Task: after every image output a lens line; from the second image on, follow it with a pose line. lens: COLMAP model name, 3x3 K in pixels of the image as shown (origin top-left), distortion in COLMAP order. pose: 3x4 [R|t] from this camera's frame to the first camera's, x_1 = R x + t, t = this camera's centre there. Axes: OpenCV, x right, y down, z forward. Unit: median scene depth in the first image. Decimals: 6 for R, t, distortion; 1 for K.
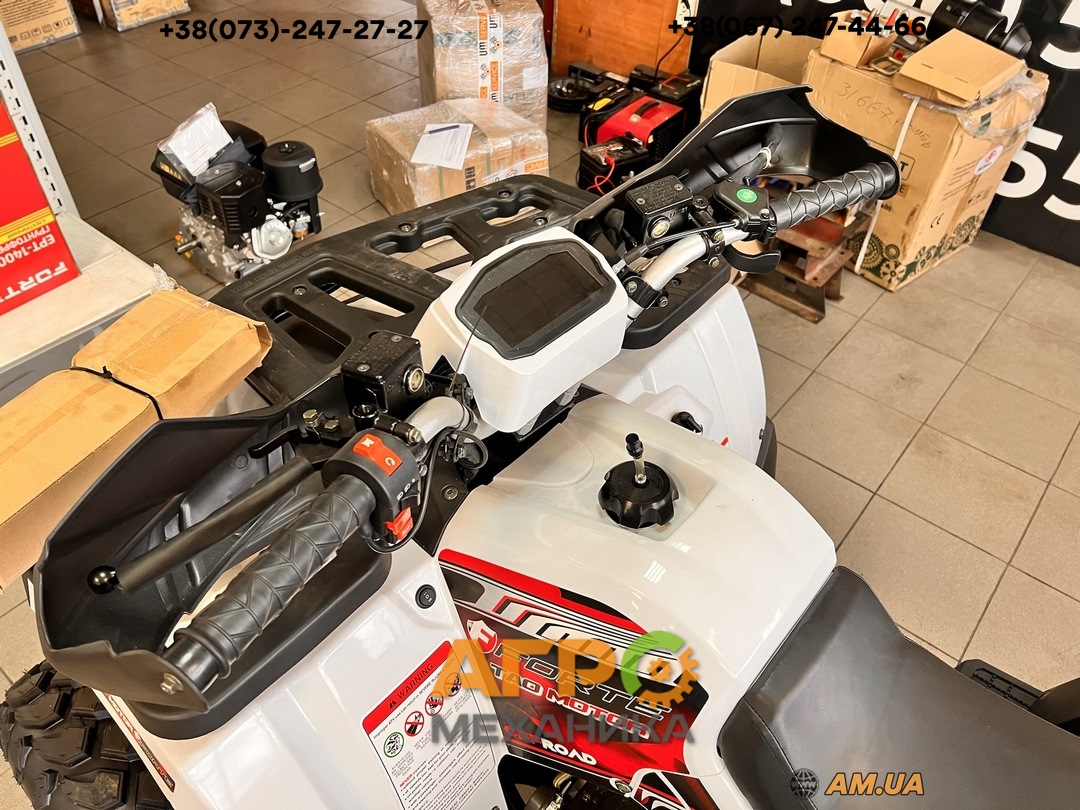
lens RADIAL K [[822.3, 0, 532.9], [0, 822.3, 409.4], [0, 0, 1]] dist [0.040839, -0.057713]
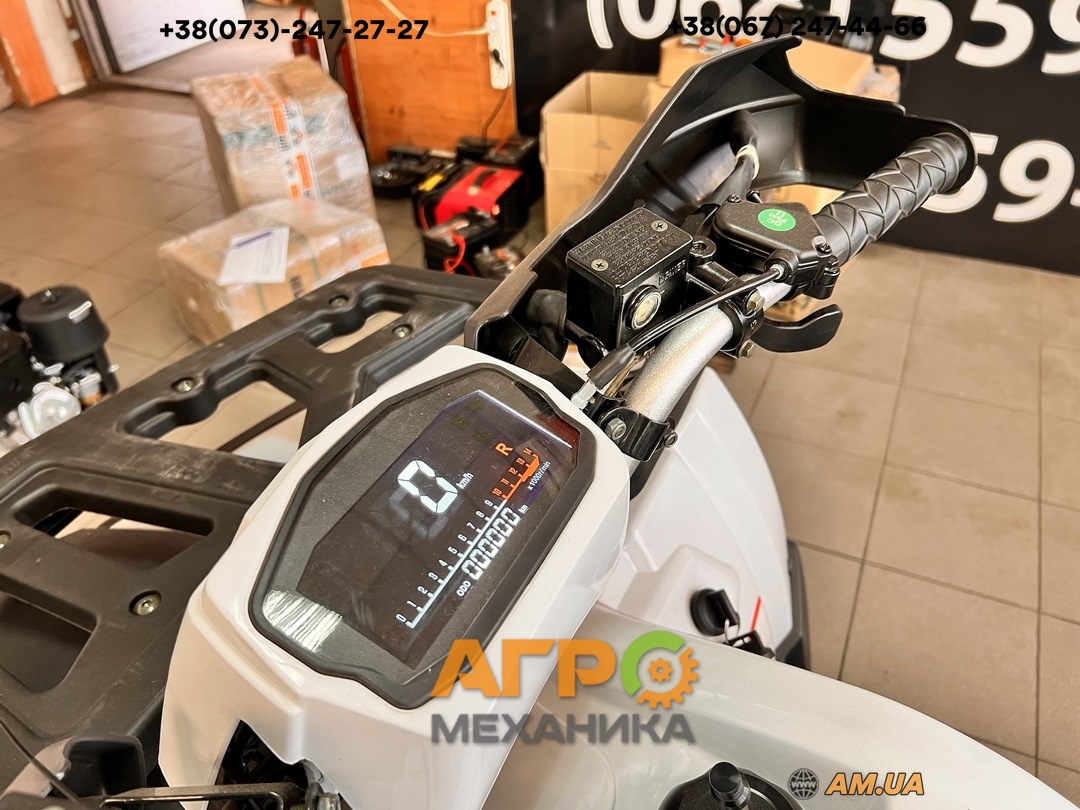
lens RADIAL K [[812.4, 0, 534.9], [0, 812.4, 408.6], [0, 0, 1]] dist [0.065790, -0.083370]
pose [[0.964457, -0.211822, 0.157971, -0.001997], [0.226250, 0.970815, -0.079560, -0.048191], [-0.136508, 0.112473, 0.984233, 0.185249]]
